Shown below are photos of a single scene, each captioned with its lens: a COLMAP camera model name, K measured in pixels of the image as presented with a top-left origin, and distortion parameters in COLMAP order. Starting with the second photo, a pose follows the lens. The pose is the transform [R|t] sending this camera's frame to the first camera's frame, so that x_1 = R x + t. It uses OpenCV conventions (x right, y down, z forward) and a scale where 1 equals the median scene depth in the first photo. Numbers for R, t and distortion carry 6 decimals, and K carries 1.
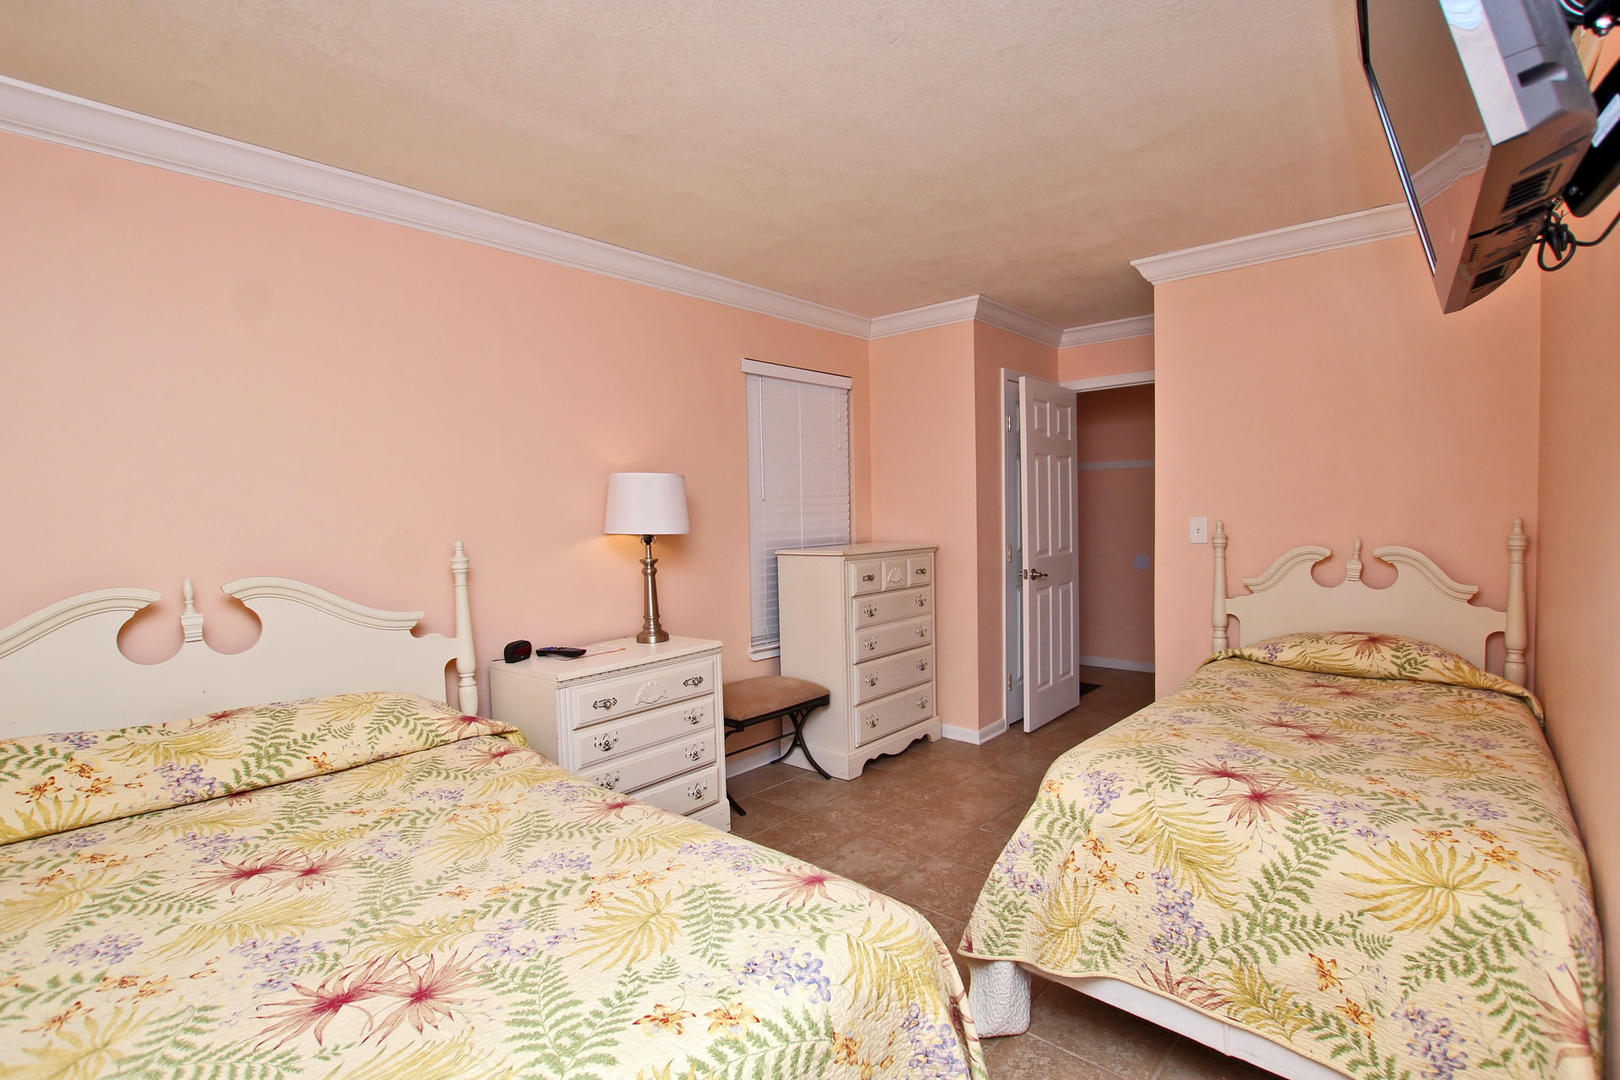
lens RADIAL K [[752.2, 0, 813.5], [0, 752.2, 544.7], [0, 0, 1]] dist [-0.033808, 0.004369]
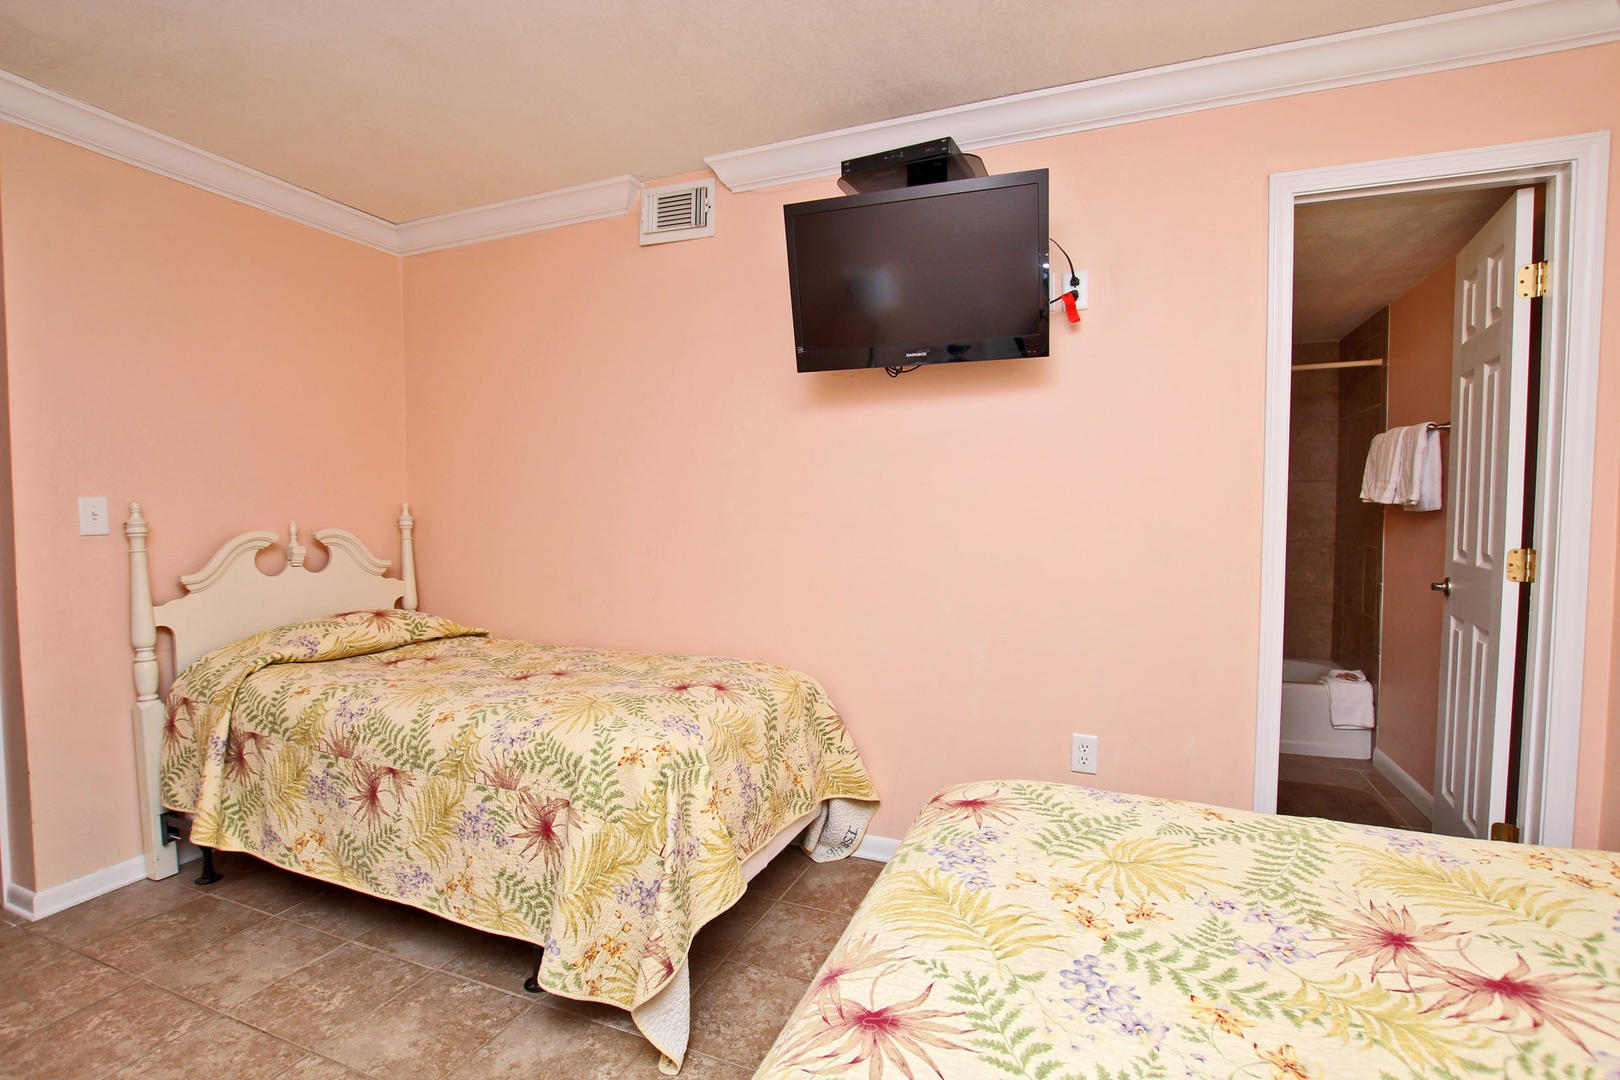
lens RADIAL K [[747.8, 0, 814.1], [0, 747.8, 537.9], [0, 0, 1]] dist [-0.045140, 0.008927]
pose [[-0.333442, -0.011564, 0.942700, -0.979367], [0.054388, 0.998024, 0.031480, 0.045776], [-0.941200, 0.061768, -0.332154, 1.690558]]
